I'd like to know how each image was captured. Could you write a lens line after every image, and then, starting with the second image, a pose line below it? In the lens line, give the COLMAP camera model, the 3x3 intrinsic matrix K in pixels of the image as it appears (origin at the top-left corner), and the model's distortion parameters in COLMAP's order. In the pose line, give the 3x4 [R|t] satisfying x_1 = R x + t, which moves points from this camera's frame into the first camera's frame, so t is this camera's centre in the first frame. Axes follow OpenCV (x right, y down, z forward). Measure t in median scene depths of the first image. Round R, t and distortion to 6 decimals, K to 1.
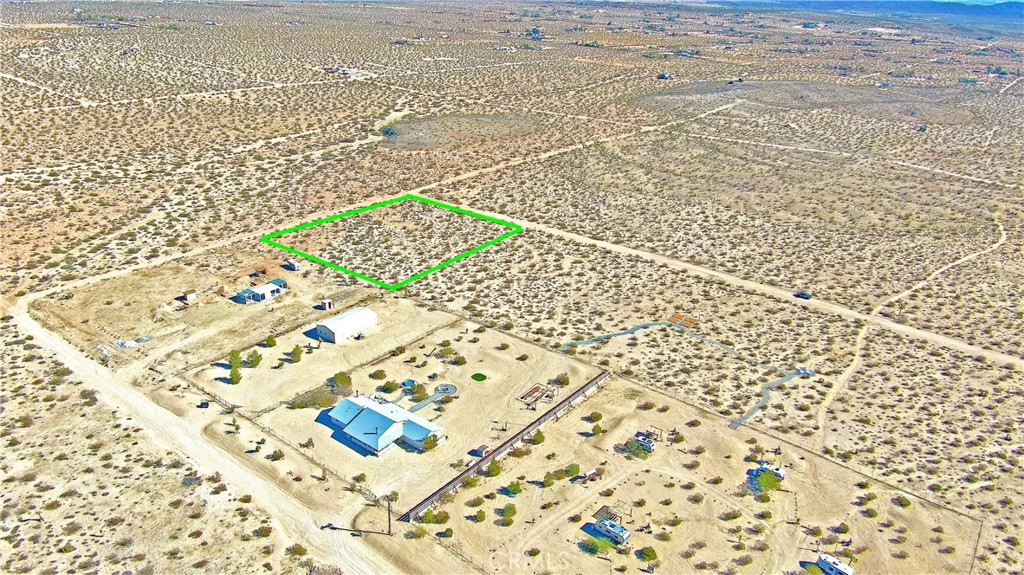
lens RADIAL K [[731.7, 0, 515.7], [0, 731.7, 285.3], [0, 0, 1]] dist [-0.018104, -0.001238]
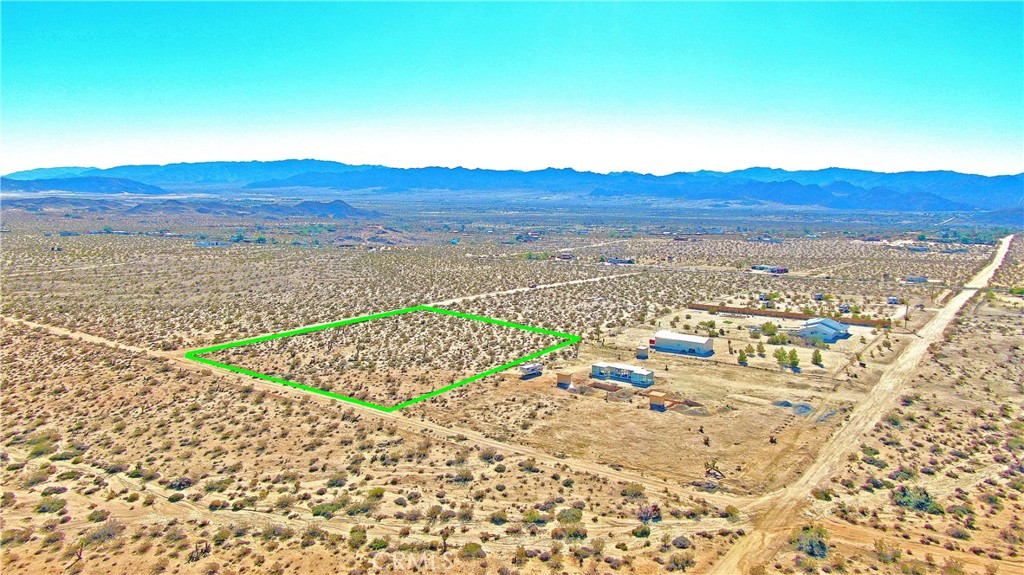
lens RADIAL K [[731.7, 0, 515.7], [0, 731.7, 285.3], [0, 0, 1]] dist [-0.018104, -0.001238]
pose [[-0.060449, -0.152956, 0.986382, -1.136603], [0.368370, 0.915016, 0.164465, -0.260047], [-0.927712, 0.373295, 0.001032, 1.087176]]
